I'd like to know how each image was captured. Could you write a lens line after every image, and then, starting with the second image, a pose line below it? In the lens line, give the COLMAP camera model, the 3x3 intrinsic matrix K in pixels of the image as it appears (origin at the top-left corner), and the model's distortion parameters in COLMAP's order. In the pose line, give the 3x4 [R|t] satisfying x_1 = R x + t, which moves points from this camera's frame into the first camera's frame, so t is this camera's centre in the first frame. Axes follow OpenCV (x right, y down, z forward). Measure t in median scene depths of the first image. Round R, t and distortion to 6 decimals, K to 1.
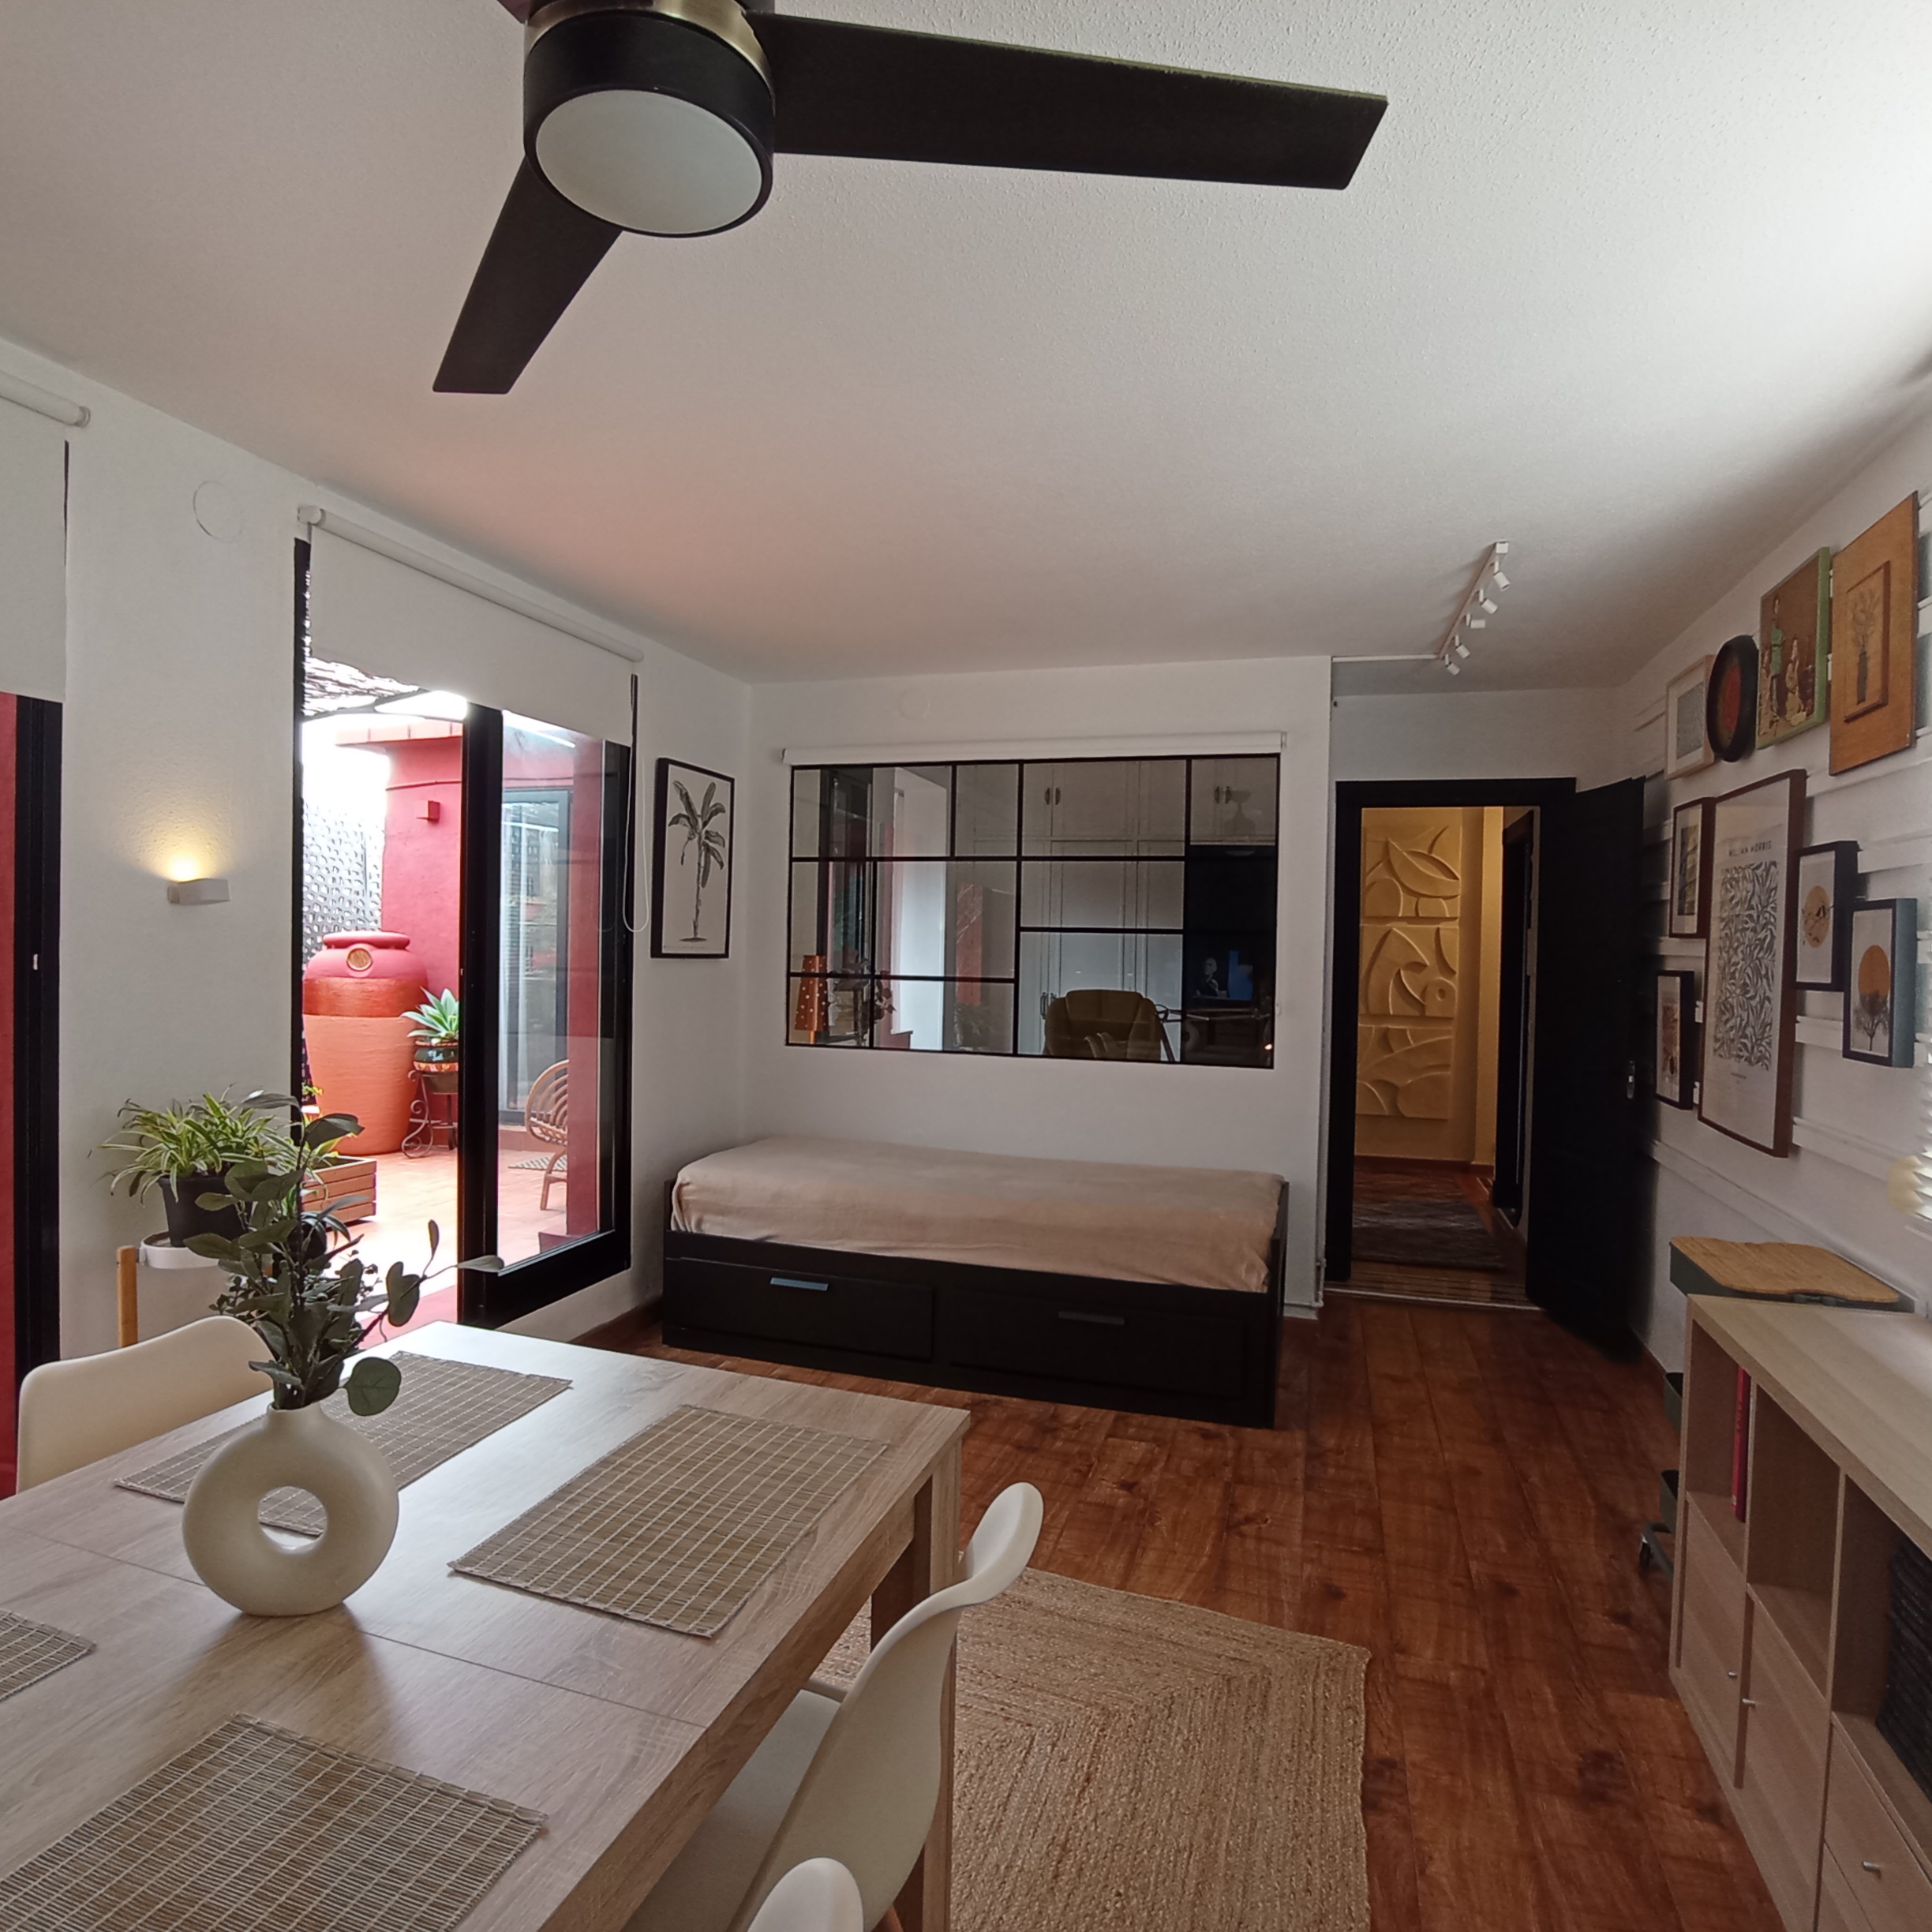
lens RADIAL K [[1153.2, 0, 975.4], [0, 1153.2, 966.4], [0, 0, 1]] dist [-0.006485, 0.003674]
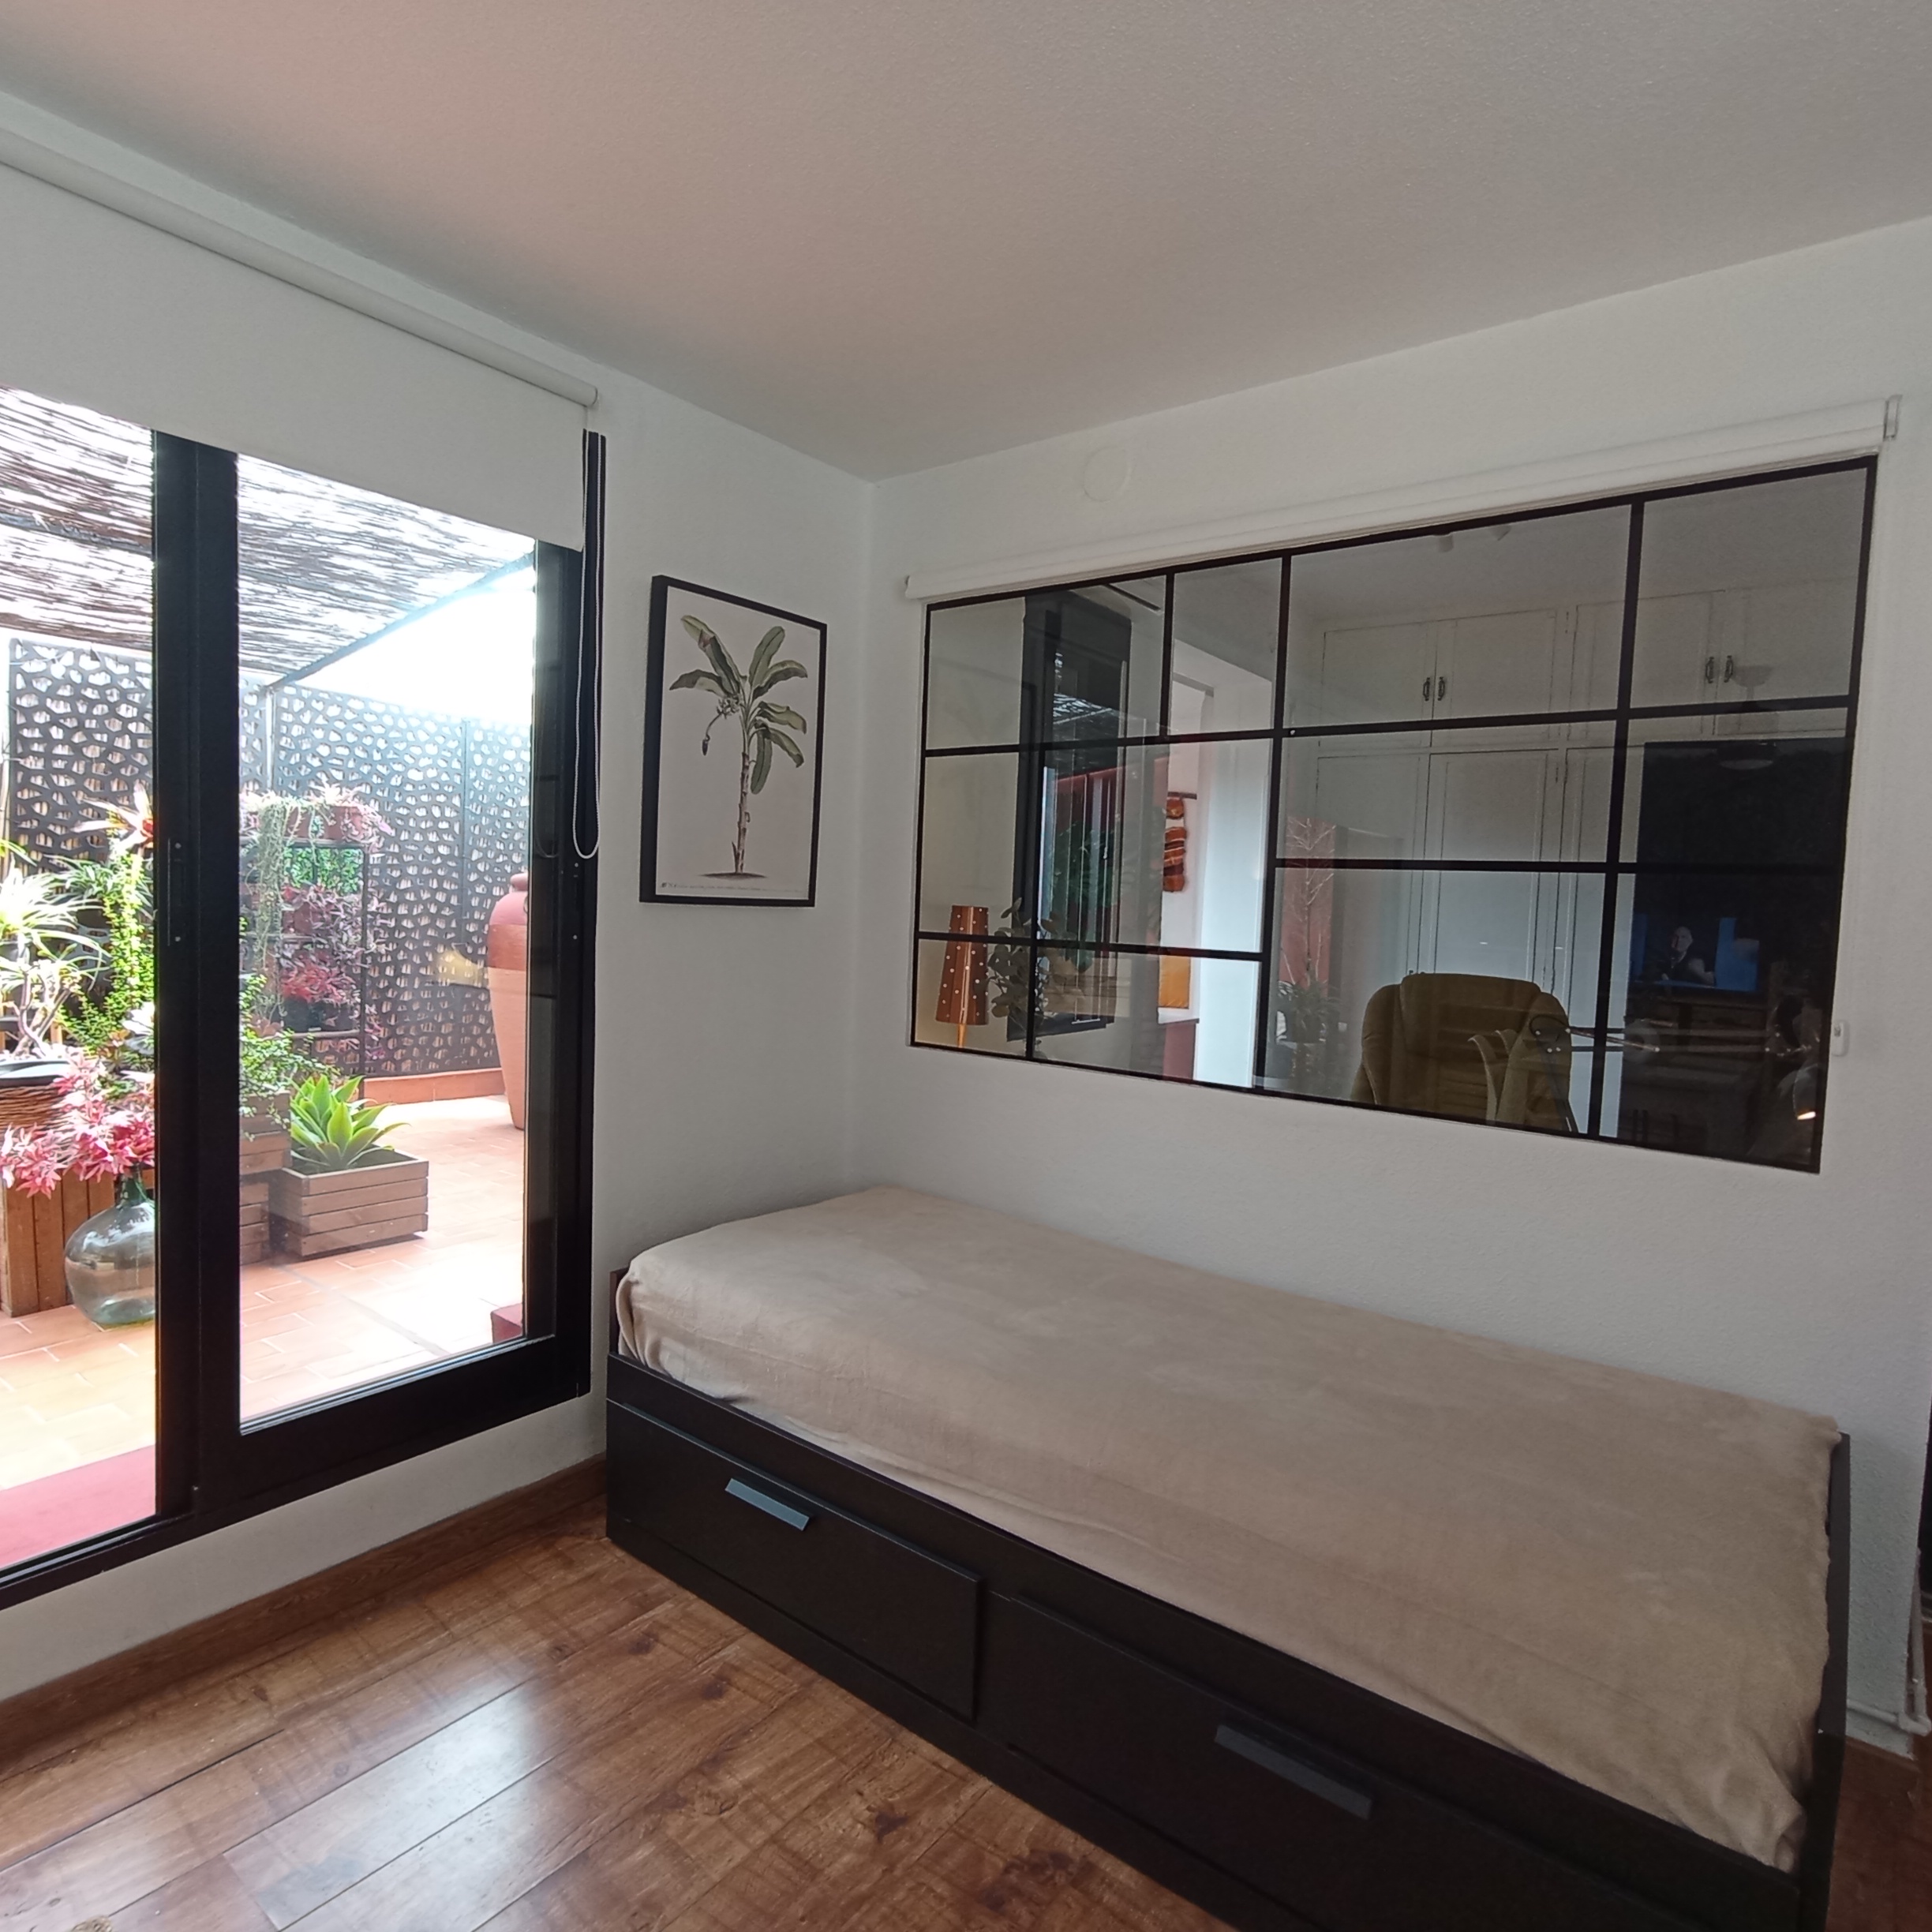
lens RADIAL K [[1153.2, 0, 972.5], [0, 1153.2, 968.9], [0, 0, 1]] dist [-0.006485, 0.003674]
pose [[0.935875, 0.035277, -0.350562, 0.103204], [-0.022719, 0.998947, 0.039871, -0.000346], [0.351599, -0.029350, 0.935691, 0.461908]]
